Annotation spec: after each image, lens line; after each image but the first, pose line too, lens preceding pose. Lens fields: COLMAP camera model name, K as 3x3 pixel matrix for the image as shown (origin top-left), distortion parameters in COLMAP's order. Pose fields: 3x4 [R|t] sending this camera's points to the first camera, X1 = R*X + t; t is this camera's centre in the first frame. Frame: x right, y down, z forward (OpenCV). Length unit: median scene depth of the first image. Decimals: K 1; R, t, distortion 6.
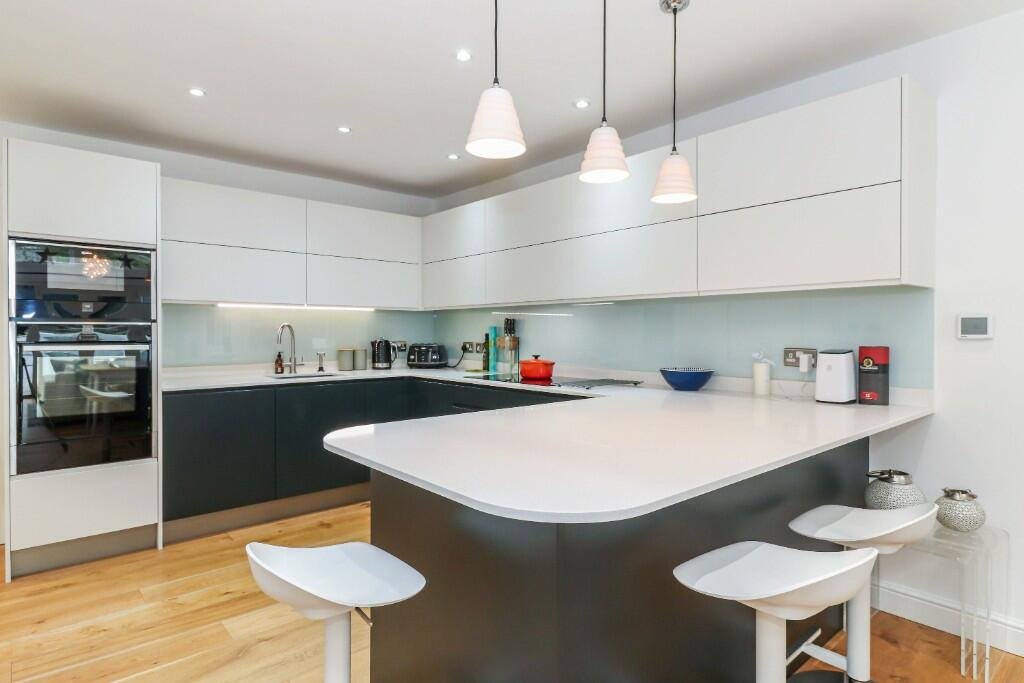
lens RADIAL K [[560.2, 0, 512.0], [0, 560.2, 341.5], [0, 0, 1]] dist [0.035827, 0.000004]
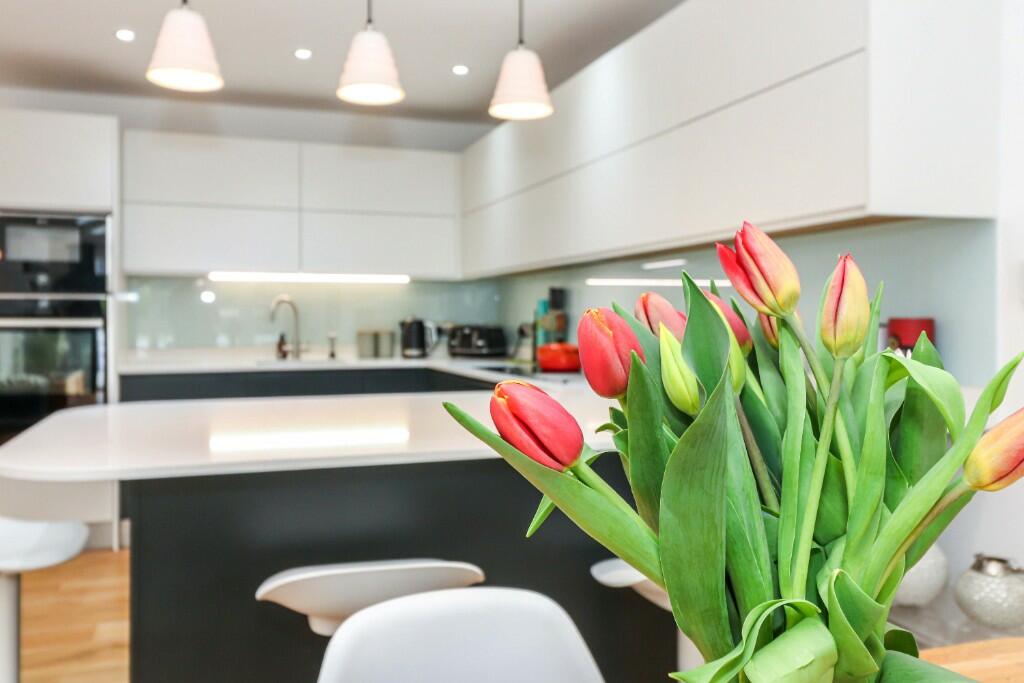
lens RADIAL K [[836.5, 0, 512.0], [0, 836.5, 341.5], [0, 0, 1]] dist [0.068160, 0.000836]
pose [[0.924260, 0.009783, -0.381639, 0.348520], [-0.007046, 0.999938, 0.008567, 0.017548], [0.381699, -0.005229, 0.924272, -0.001247]]
